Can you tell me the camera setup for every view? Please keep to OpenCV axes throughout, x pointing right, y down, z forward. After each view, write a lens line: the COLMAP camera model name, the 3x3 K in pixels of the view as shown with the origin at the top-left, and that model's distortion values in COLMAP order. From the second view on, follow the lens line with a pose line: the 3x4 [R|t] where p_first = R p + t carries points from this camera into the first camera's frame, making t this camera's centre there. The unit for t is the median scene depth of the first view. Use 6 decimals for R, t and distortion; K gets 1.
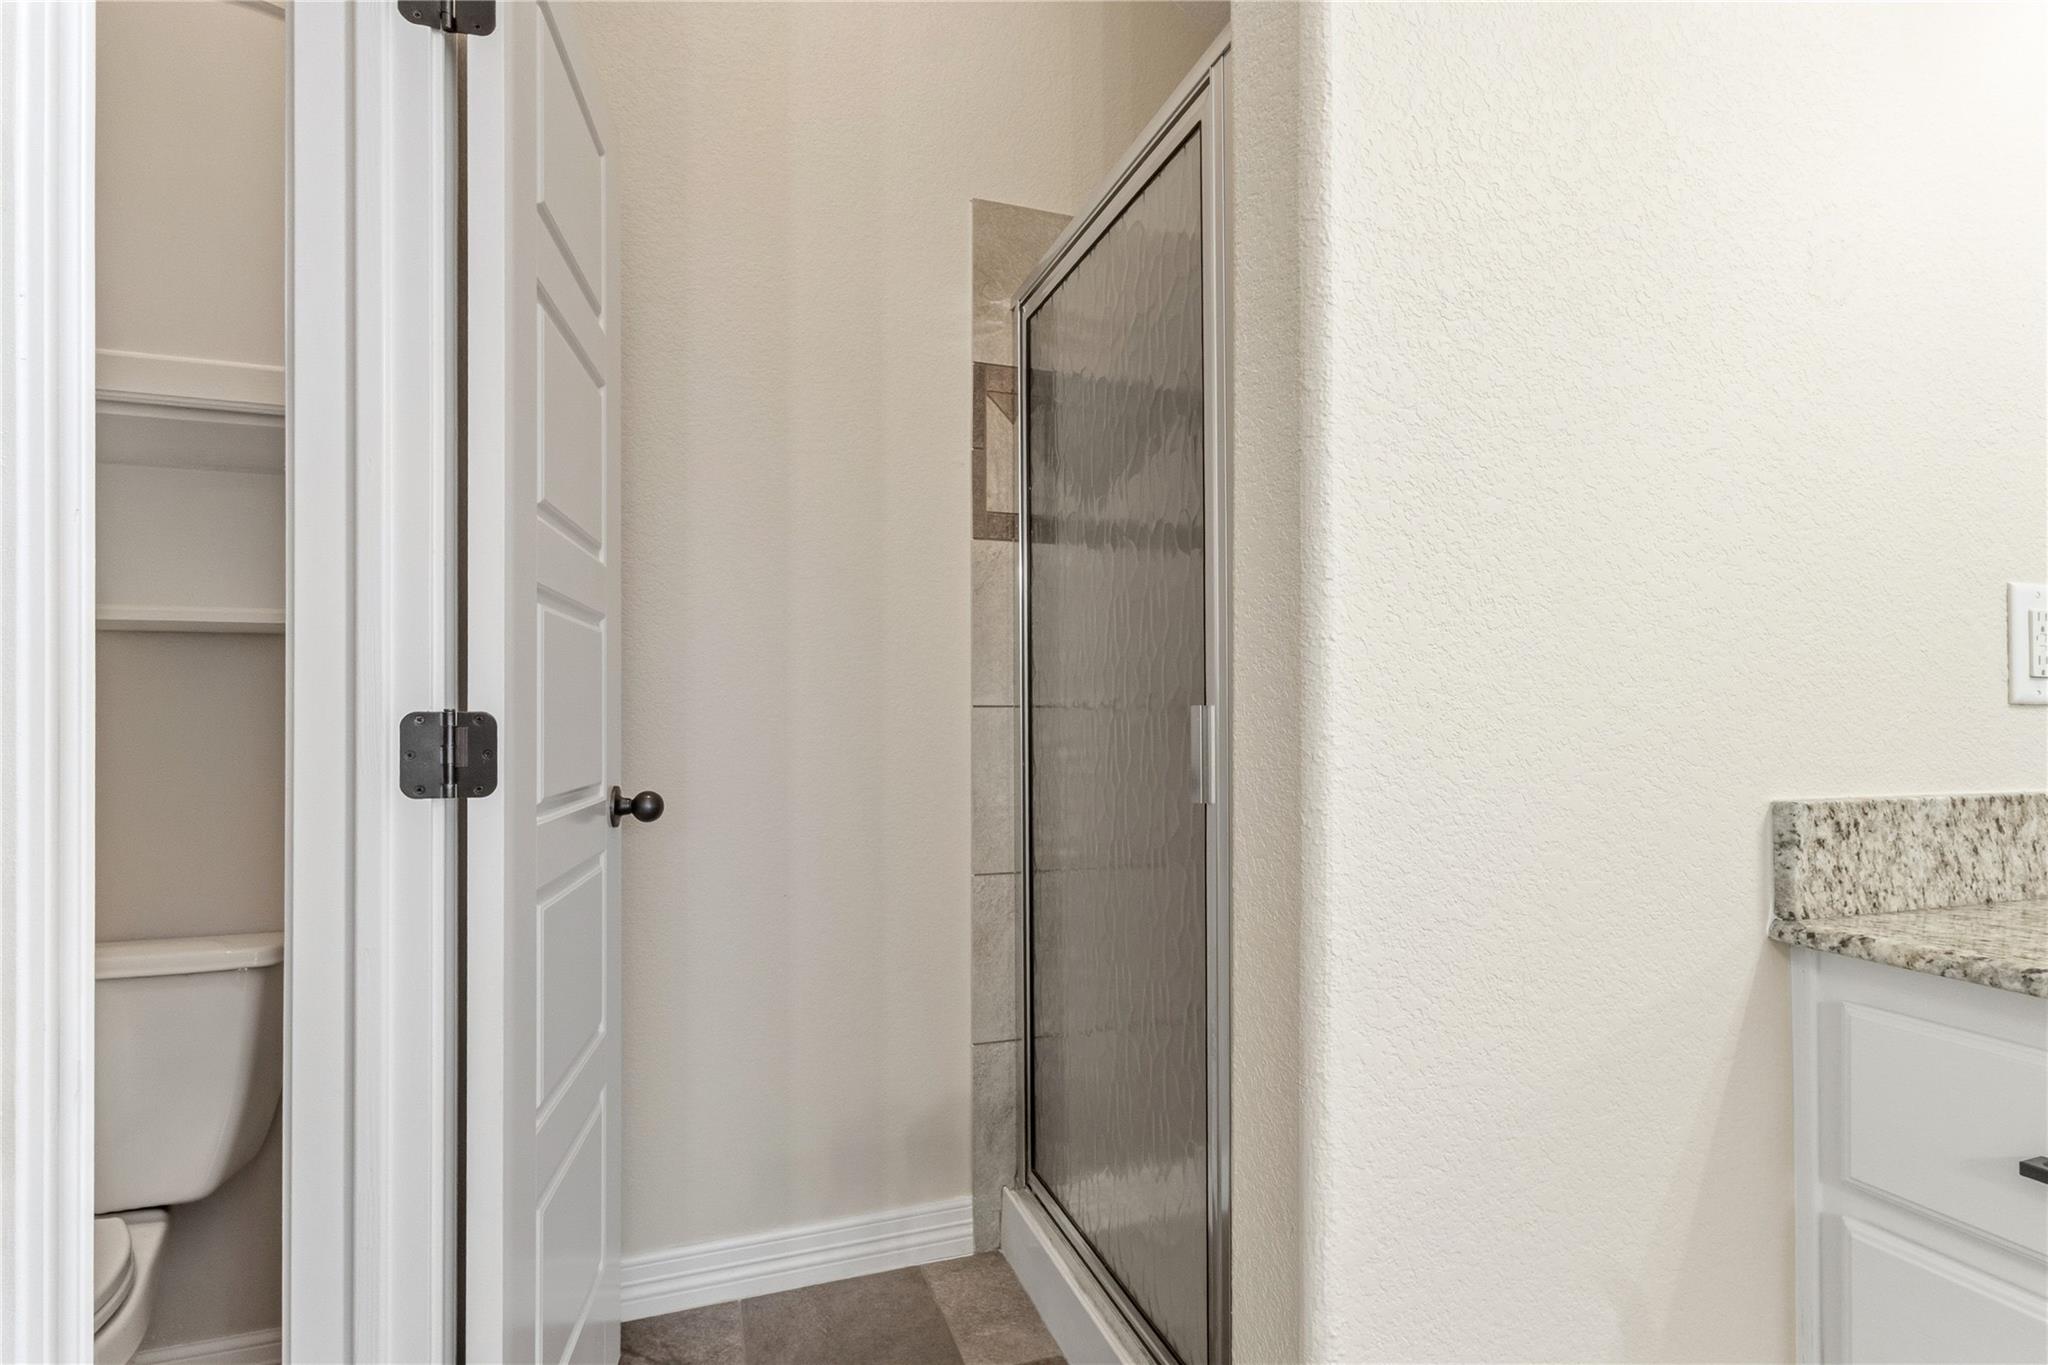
lens RADIAL K [[958.5, 0, 1021.4], [0, 958.5, 702.6], [0, 0, 1]] dist [0.002332, 0.000307]
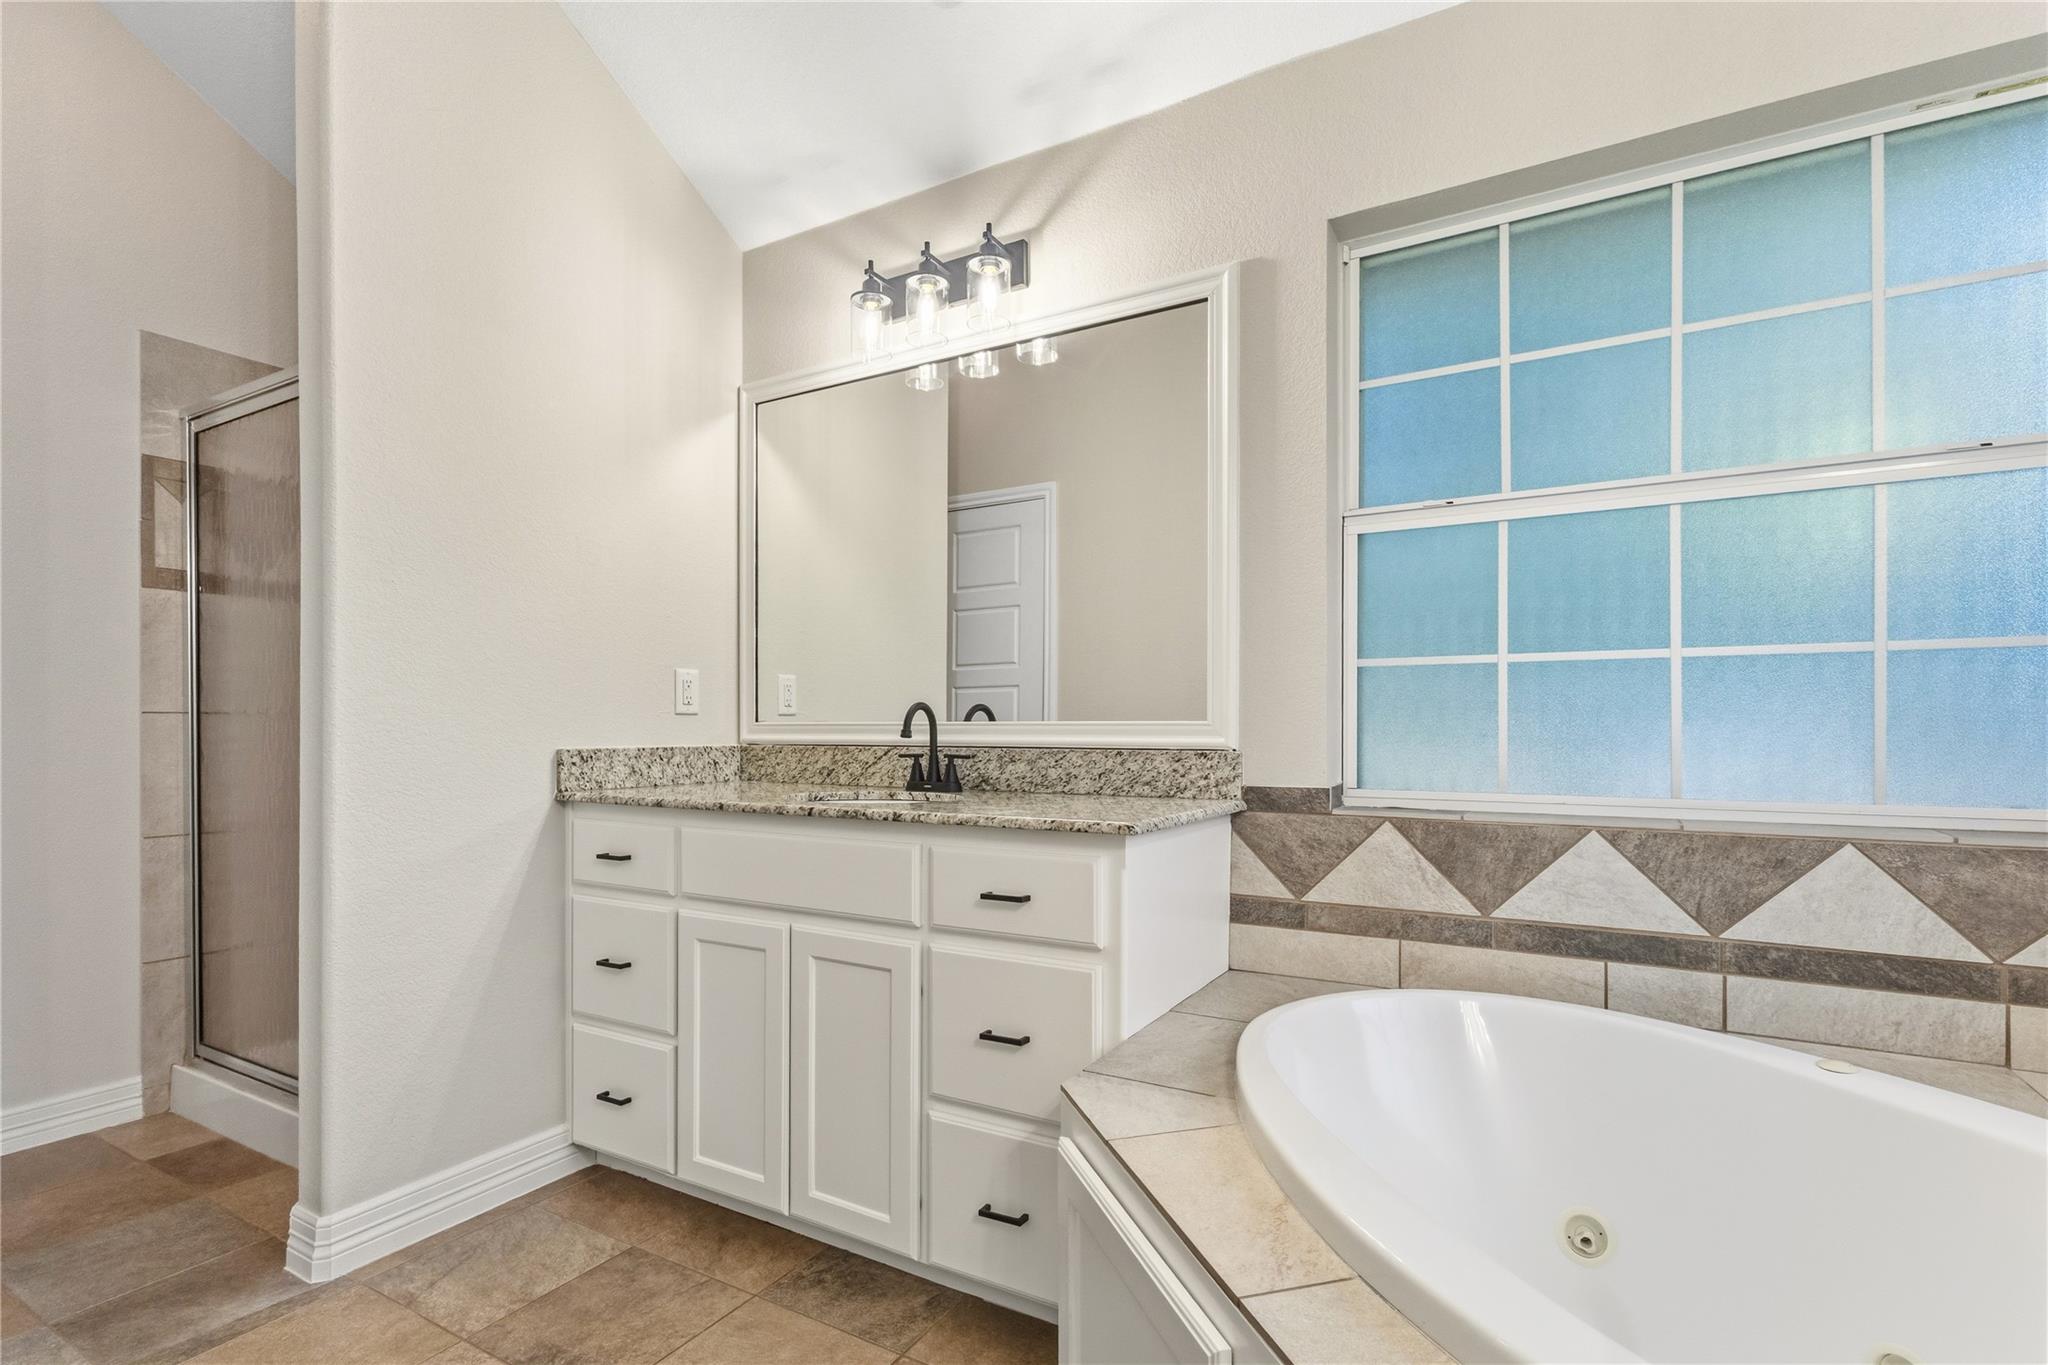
lens RADIAL K [[950.0, 0, 1027.5], [0, 950.0, 722.9], [0, 0, 1]] dist [0.002160, 0.000114]
pose [[0.751311, -0.001151, 0.659948, 0.001297], [-0.007376, 0.999921, 0.010140, -0.004290], [-0.659908, -0.012486, 0.751243, -0.813250]]
